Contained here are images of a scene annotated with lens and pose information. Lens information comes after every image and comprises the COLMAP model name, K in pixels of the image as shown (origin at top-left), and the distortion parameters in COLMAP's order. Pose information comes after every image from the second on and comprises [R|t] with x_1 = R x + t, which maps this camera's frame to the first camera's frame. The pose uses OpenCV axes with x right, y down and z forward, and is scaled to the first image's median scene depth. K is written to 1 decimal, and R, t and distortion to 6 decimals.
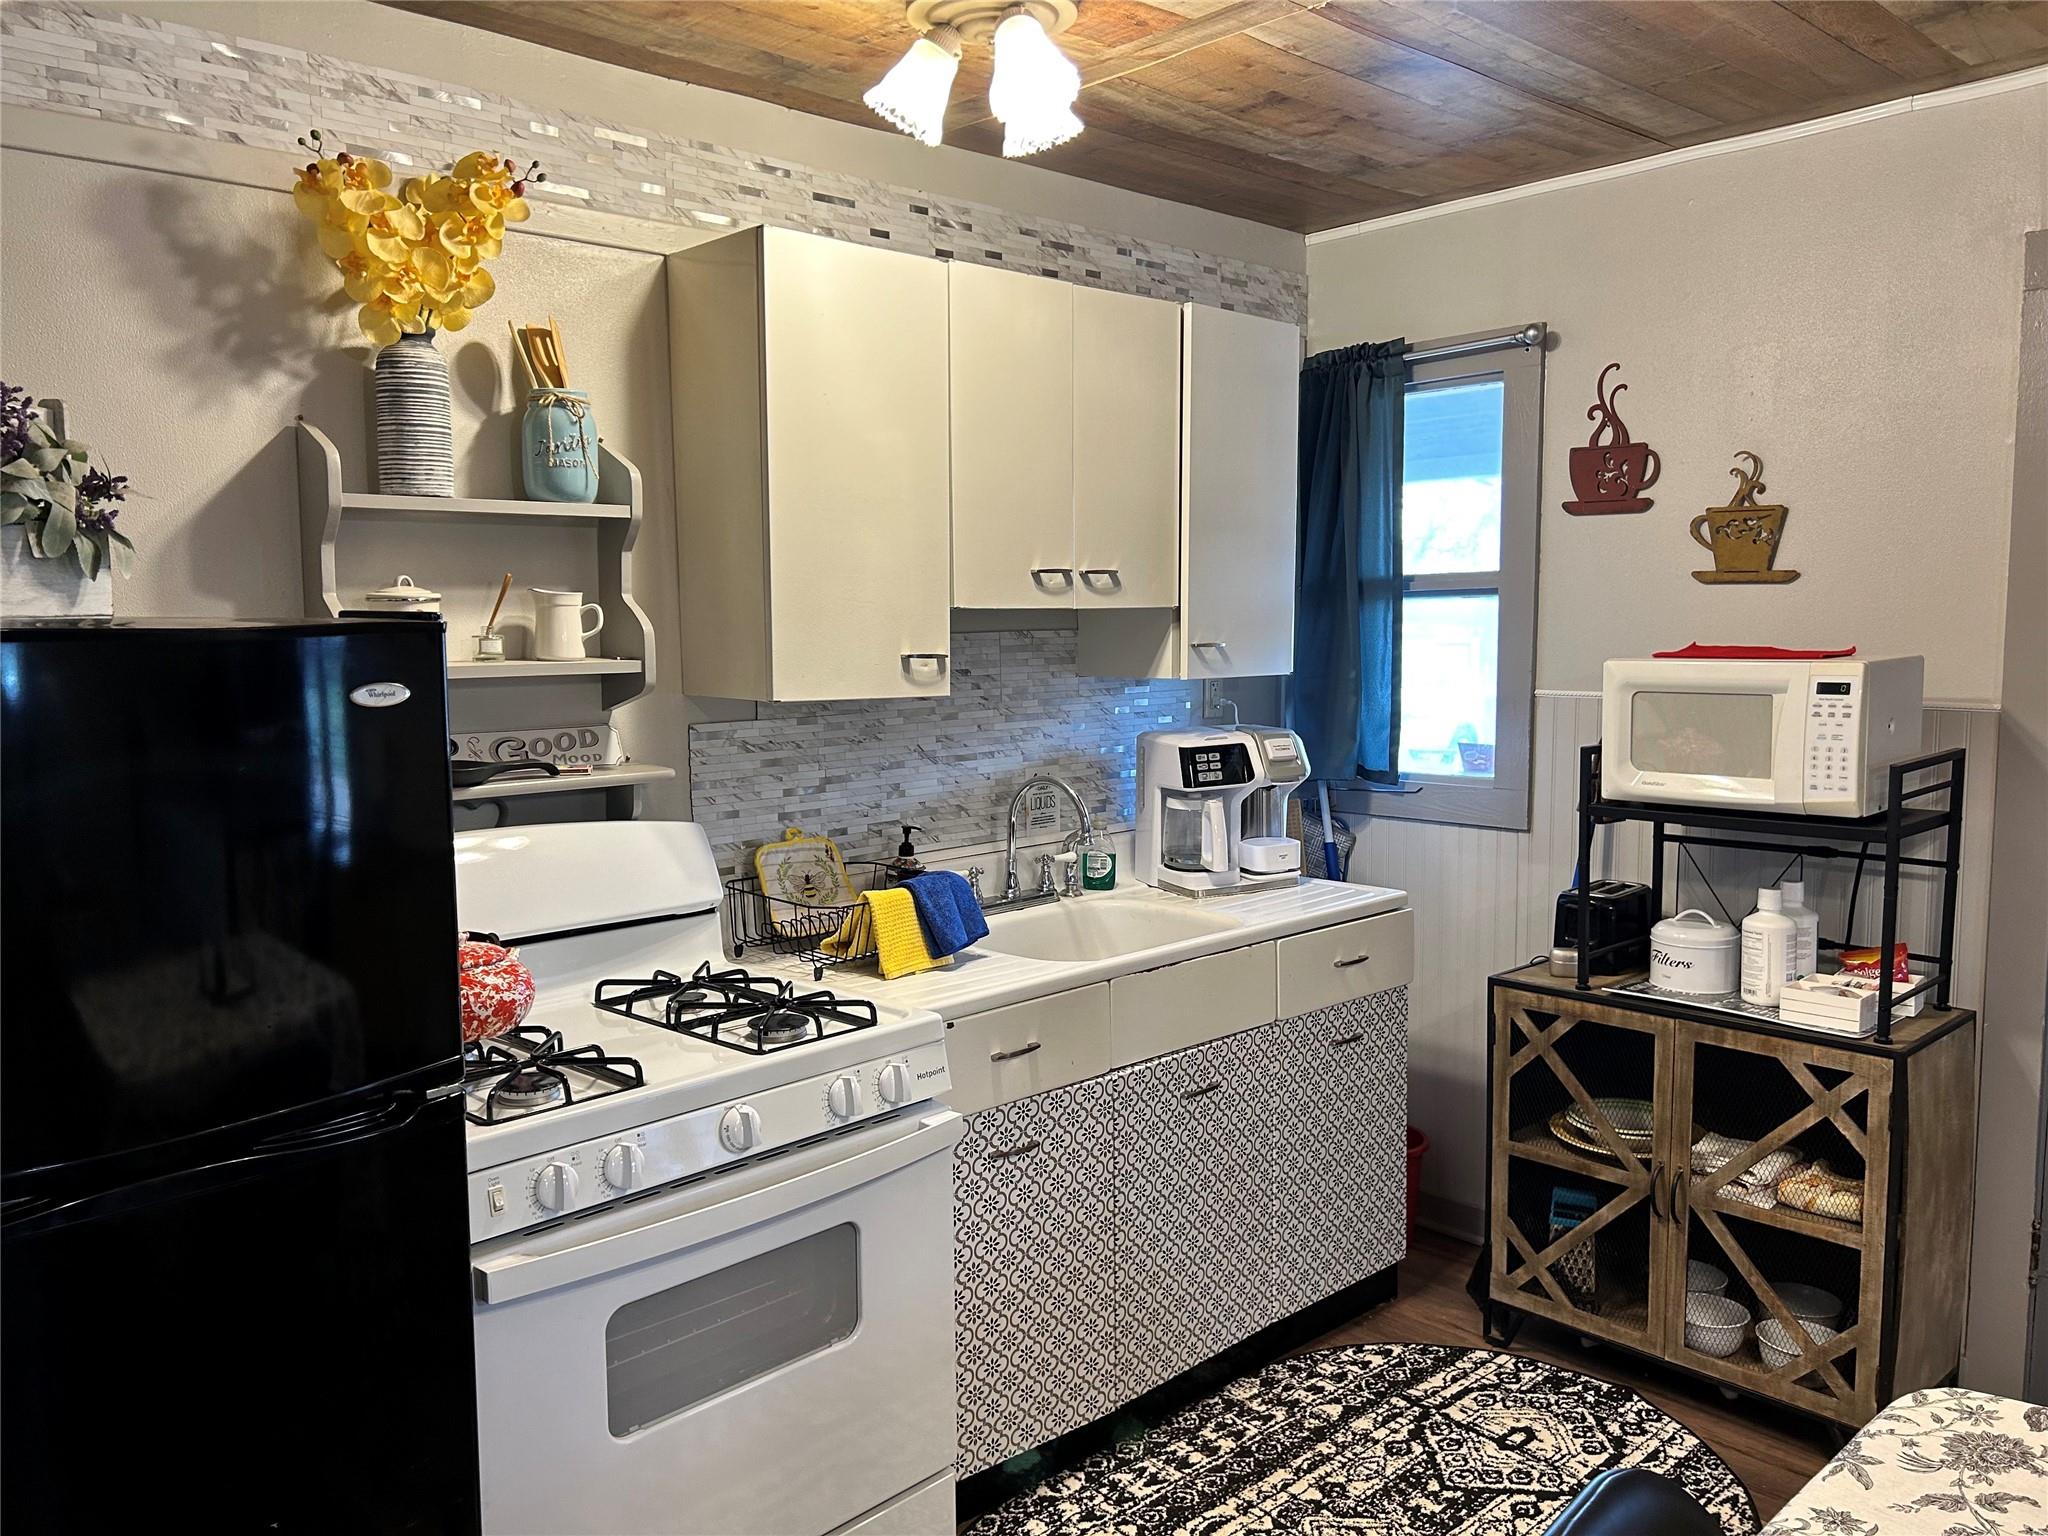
lens RADIAL K [[1545.5, 0, 1034.2], [0, 1545.5, 770.4], [0, 0, 1]] dist [0.053981, -0.066886]
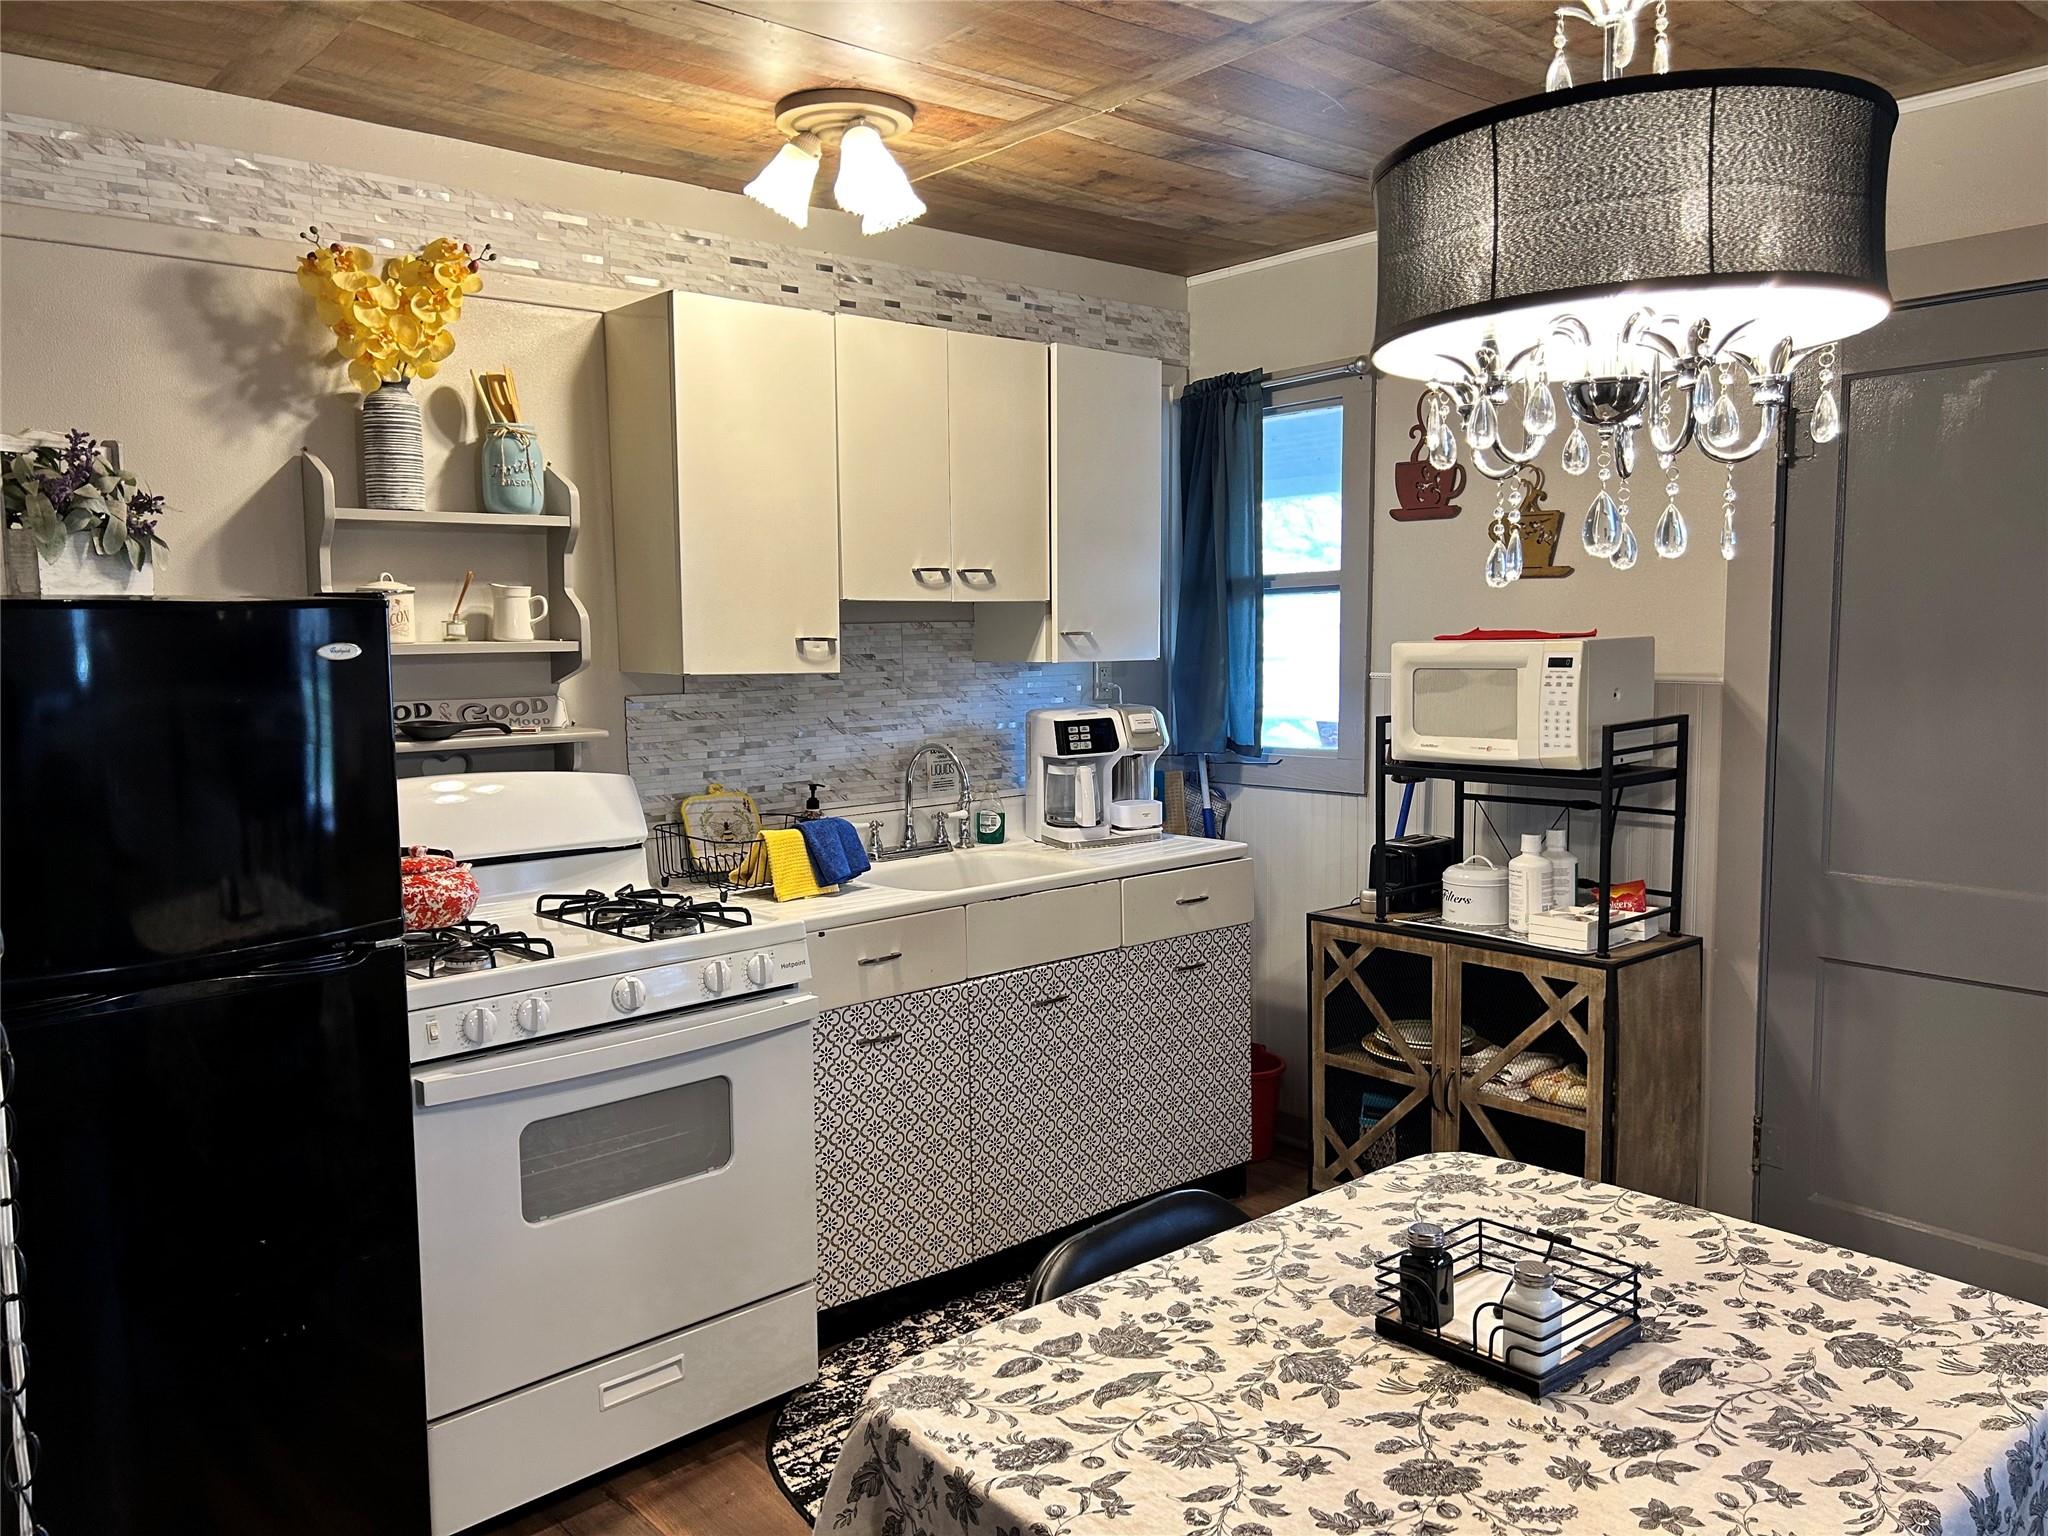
lens RADIAL K [[1545.5, 0, 1014.1], [0, 1545.5, 783.1], [0, 0, 1]] dist [0.053981, -0.066886]
pose [[0.998937, 0.000754, -0.046095, 0.137726], [-0.000783, 1.000000, -0.000608, 0.038799], [0.046095, 0.000644, 0.998937, -0.202298]]
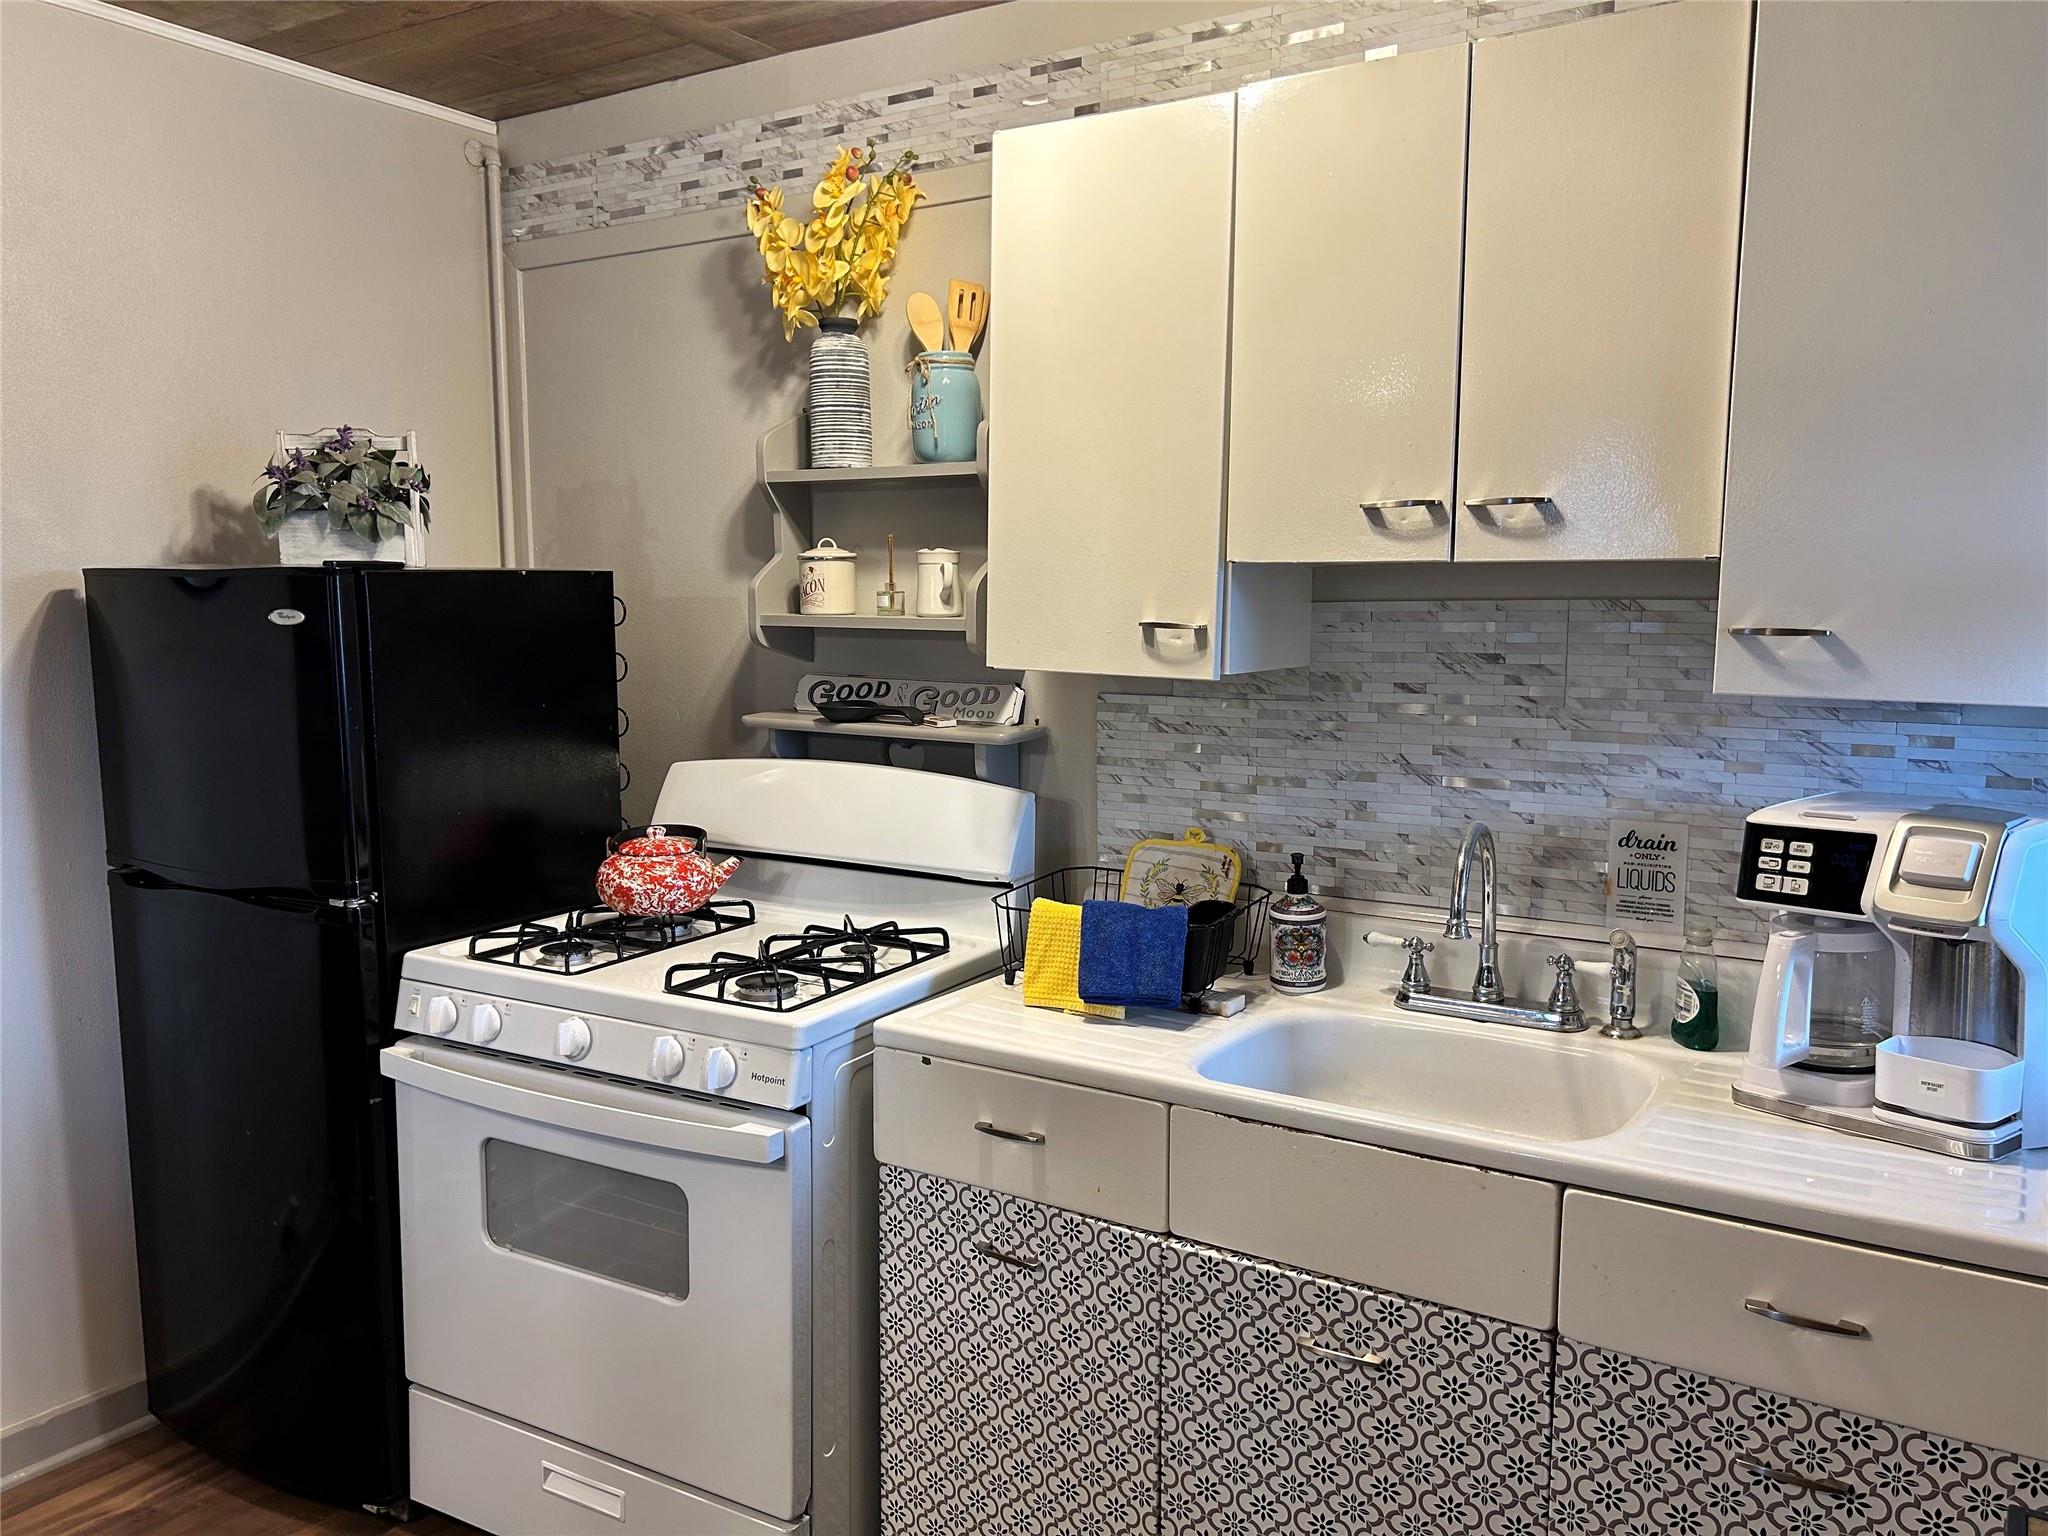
lens RADIAL K [[1545.5, 0, 1009.9], [0, 1545.5, 777.2], [0, 0, 1]] dist [0.053981, -0.066886]
pose [[0.242462, 0.125472, -0.962013, 0.651139], [-0.107452, 0.988974, 0.101906, -0.067484], [0.964192, 0.078662, 0.253270, 0.718413]]
